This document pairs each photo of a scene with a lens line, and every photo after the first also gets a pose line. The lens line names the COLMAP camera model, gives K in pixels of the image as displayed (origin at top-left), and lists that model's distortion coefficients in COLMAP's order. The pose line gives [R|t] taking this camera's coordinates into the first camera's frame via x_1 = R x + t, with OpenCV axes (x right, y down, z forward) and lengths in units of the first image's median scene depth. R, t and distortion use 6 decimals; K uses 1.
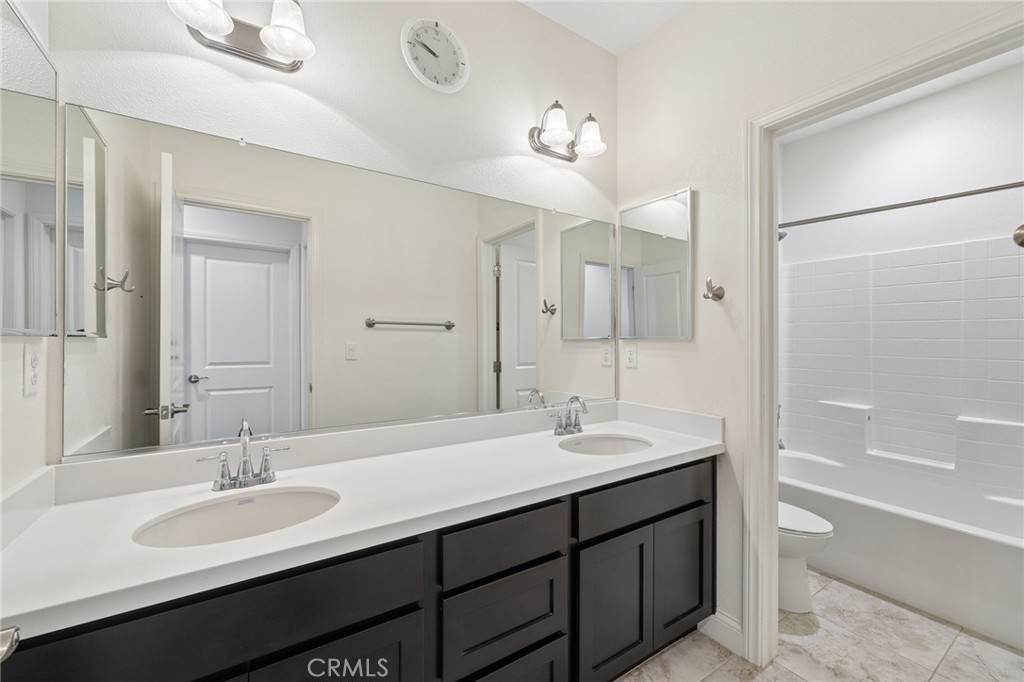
lens RADIAL K [[419.2, 0, 513.0], [0, 419.2, 340.7], [0, 0, 1]] dist [0.007644, 0.000323]
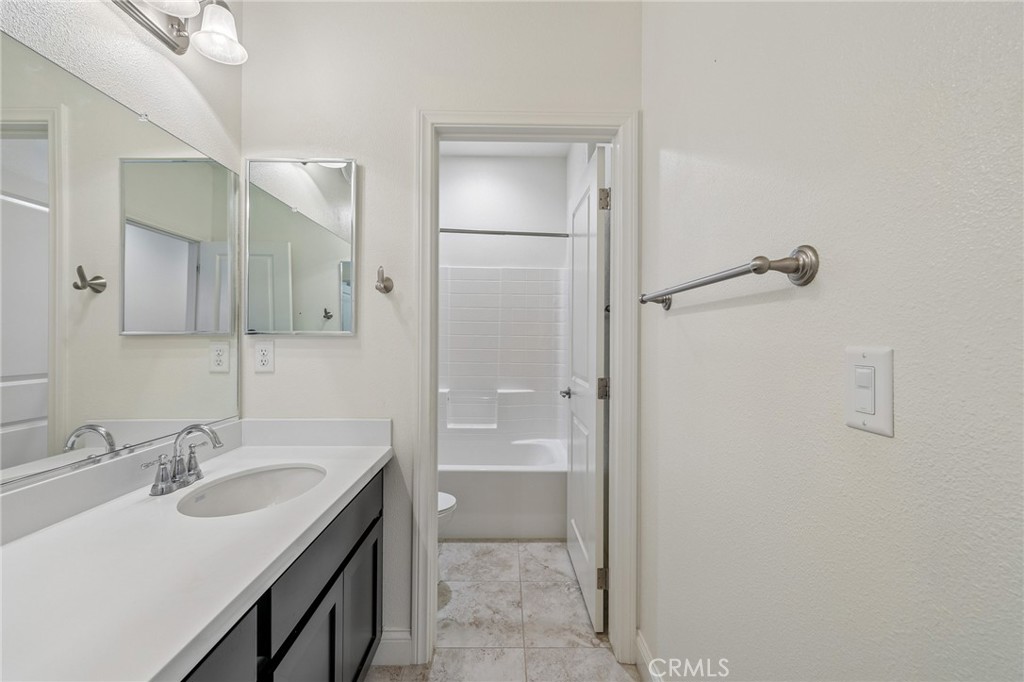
lens RADIAL K [[419.2, 0, 510.3], [0, 419.2, 335.6], [0, 0, 1]] dist [0.007644, 0.000323]
pose [[0.542747, 0.001384, 0.839895, -0.123671], [-0.000705, 0.999999, -0.001192, -0.001311], [-0.839896, 0.000055, 0.542748, 0.244596]]
